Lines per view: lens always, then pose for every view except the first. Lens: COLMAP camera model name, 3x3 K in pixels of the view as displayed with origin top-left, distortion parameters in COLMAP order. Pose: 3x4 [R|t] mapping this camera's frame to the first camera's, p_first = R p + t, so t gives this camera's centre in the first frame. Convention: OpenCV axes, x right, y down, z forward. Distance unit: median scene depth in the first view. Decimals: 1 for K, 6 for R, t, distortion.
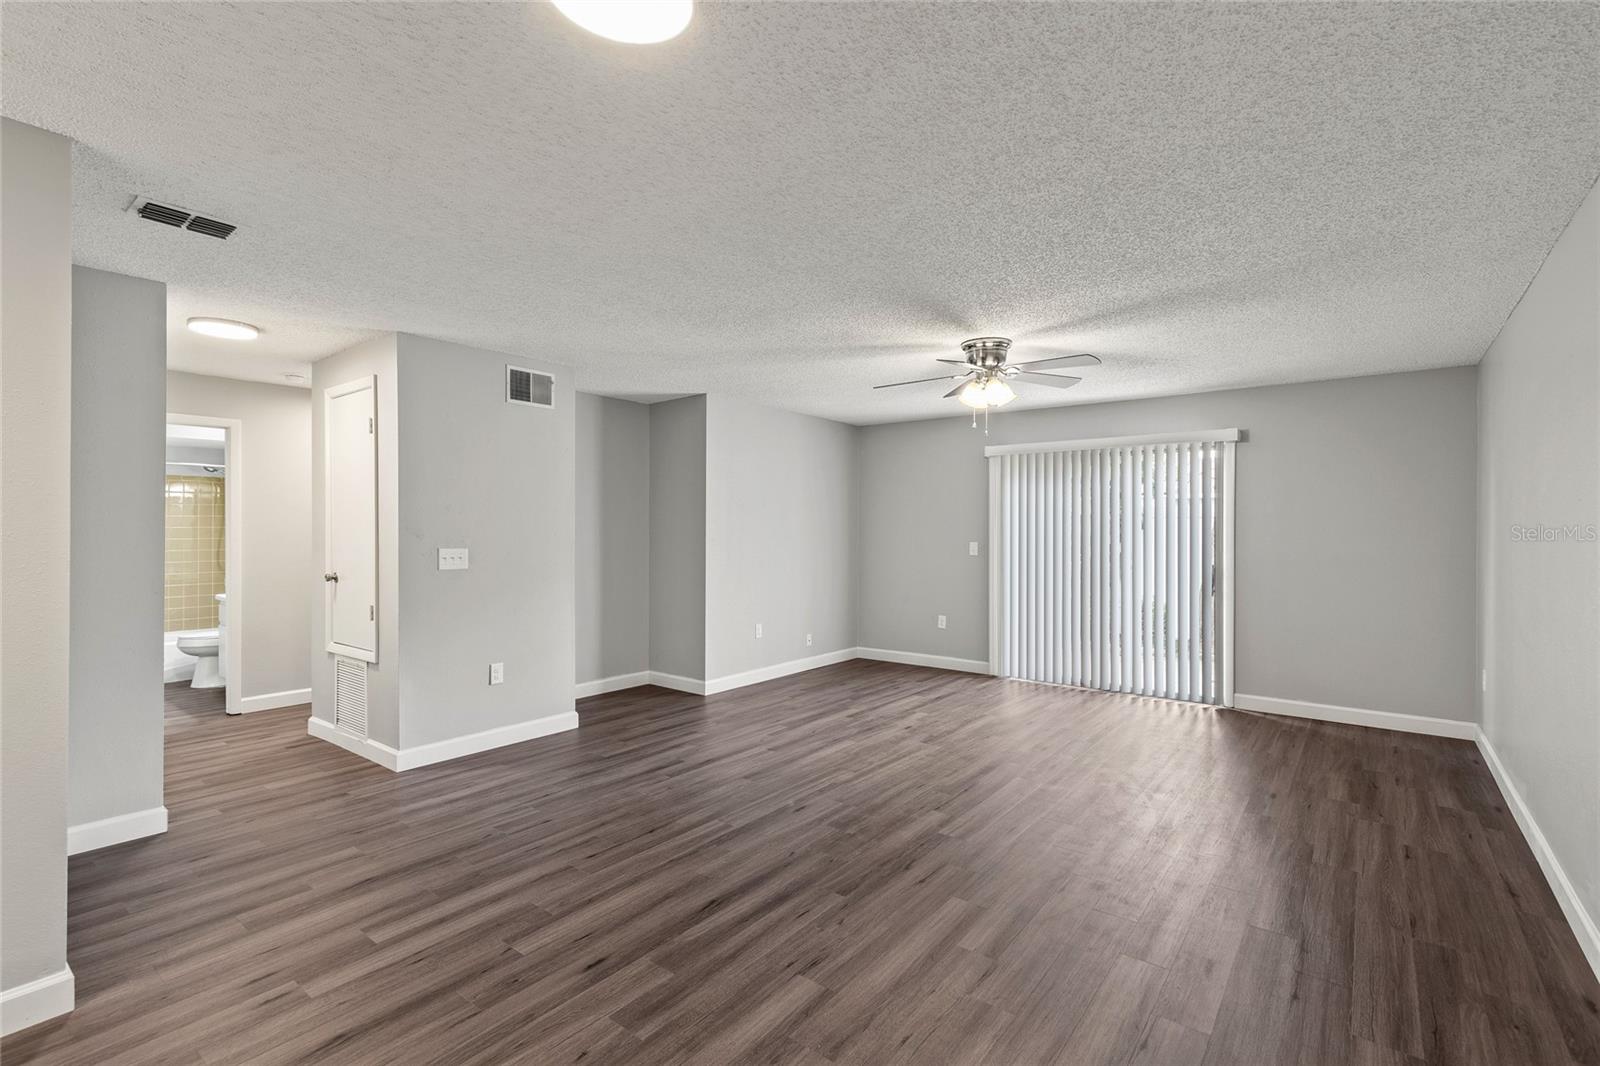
lens RADIAL K [[729.3, 0, 795.9], [0, 729.3, 533.9], [0, 0, 1]] dist [0.014698, -0.001509]
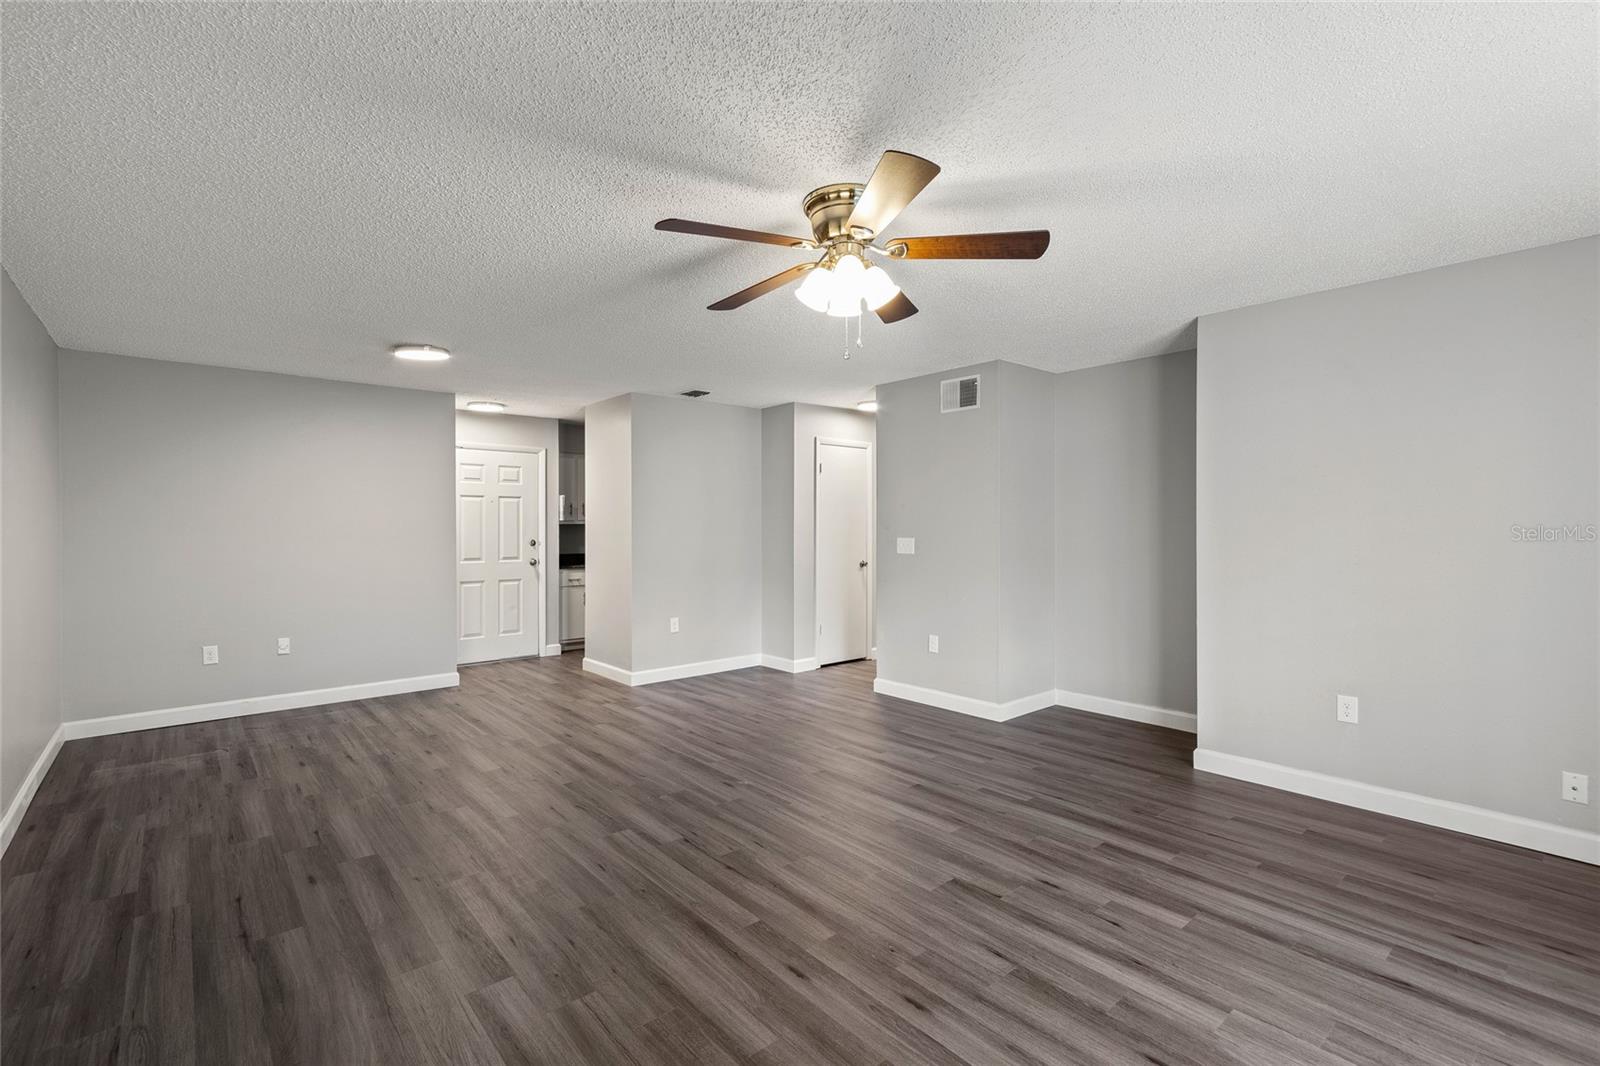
lens RADIAL K [[729.3, 0, 795.9], [0, 729.3, 529.6], [0, 0, 1]] dist [0.014698, -0.001509]
pose [[-0.206182, 0.003232, -0.978508, 1.071671], [-0.001219, 0.999993, 0.003560, 0.001073], [0.978513, 0.001927, -0.206176, 1.373303]]
